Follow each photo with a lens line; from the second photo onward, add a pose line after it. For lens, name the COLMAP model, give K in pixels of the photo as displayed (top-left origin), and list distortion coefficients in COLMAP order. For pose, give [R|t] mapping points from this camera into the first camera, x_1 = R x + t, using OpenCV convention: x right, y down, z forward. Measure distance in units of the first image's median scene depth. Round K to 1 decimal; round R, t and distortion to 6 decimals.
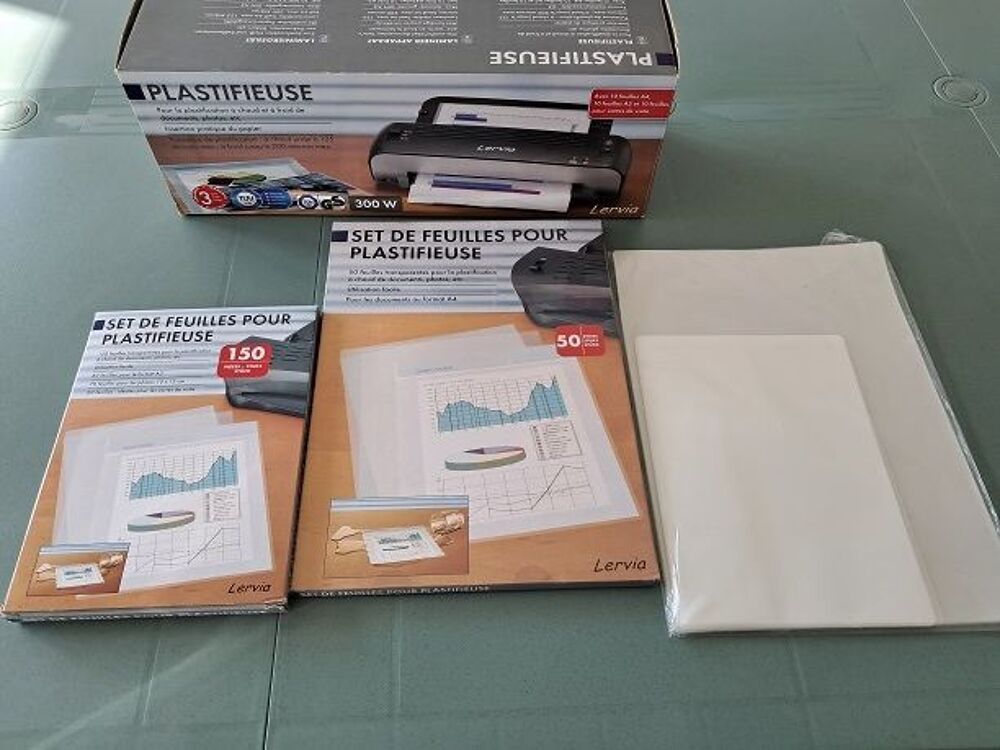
lens RADIAL K [[782.5, 0, 500.0], [0, 782.5, 375.0], [0, 0, 1]] dist [0.095482, -0.229636]
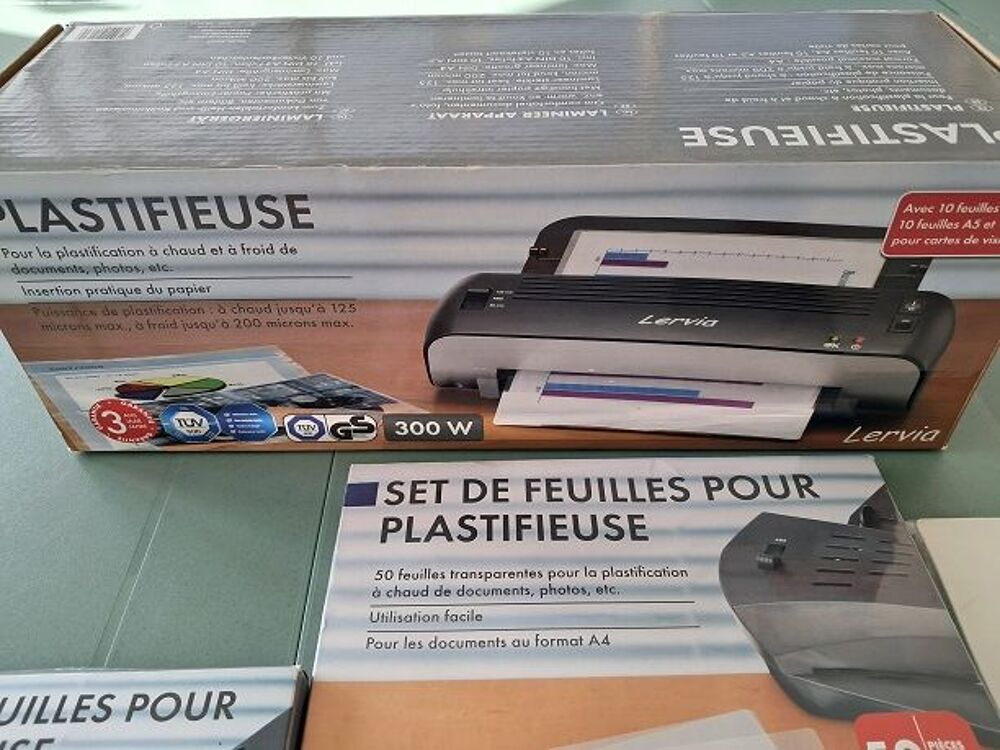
lens RADIAL K [[782.5, 0, 500.0], [0, 782.5, 375.0], [0, 0, 1]] dist [0.095482, -0.229636]
pose [[0.998485, -0.011581, -0.053795, -0.089138], [-0.002073, 0.968996, -0.247067, -0.128505], [0.054989, 0.246804, 0.967504, 0.510045]]
